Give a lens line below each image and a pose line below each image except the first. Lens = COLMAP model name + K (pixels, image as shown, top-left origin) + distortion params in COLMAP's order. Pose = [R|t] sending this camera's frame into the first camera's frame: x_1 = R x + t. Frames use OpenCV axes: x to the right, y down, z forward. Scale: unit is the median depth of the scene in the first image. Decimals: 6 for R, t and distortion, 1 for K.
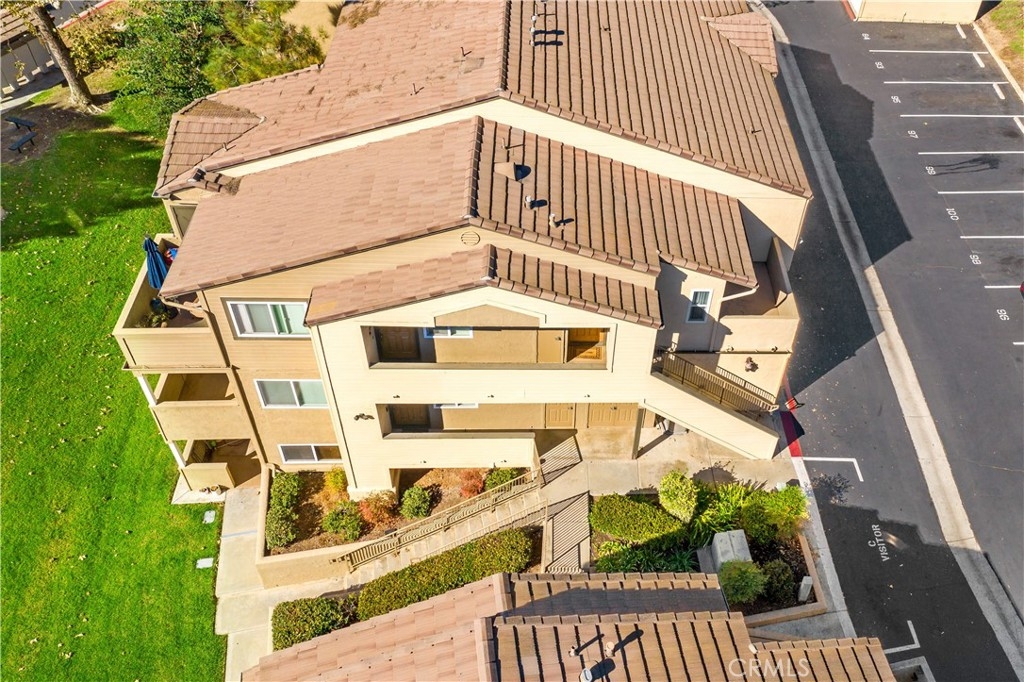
lens RADIAL K [[799.8, 0, 512.0], [0, 799.8, 341.0], [0, 0, 1]] dist [-0.000685, 0.000069]
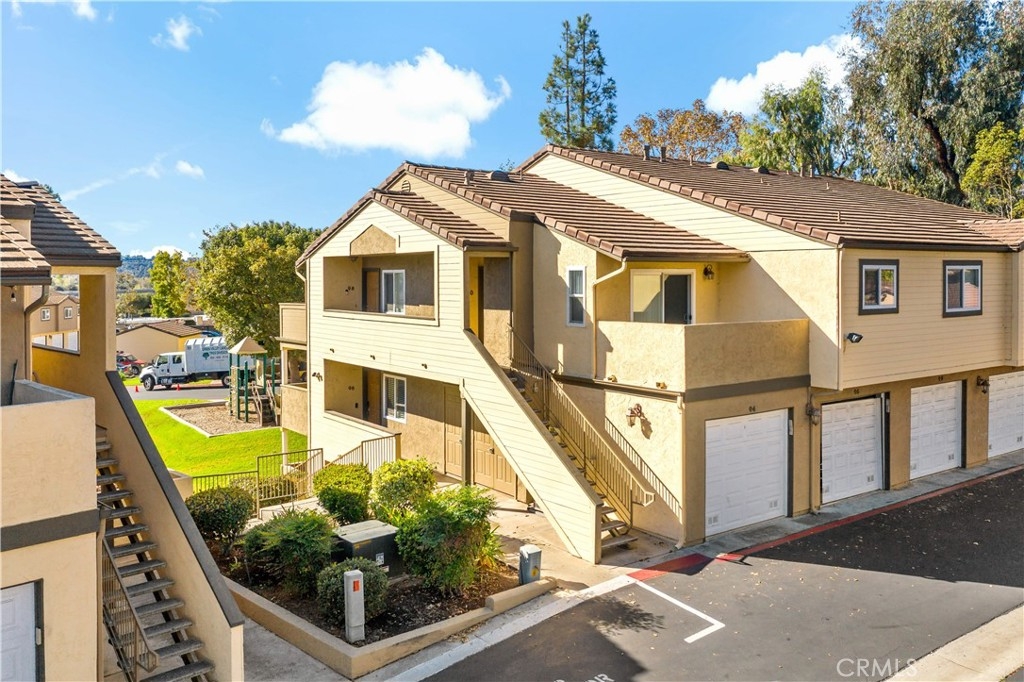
lens RADIAL K [[799.8, 0, 512.0], [0, 799.8, 341.0], [0, 0, 1]] dist [-0.000685, 0.000069]
pose [[0.562840, 0.009692, -0.826509, 0.822107], [-0.600137, 0.692375, -0.400565, 0.325566], [0.568371, 0.721473, 0.395513, 0.685289]]
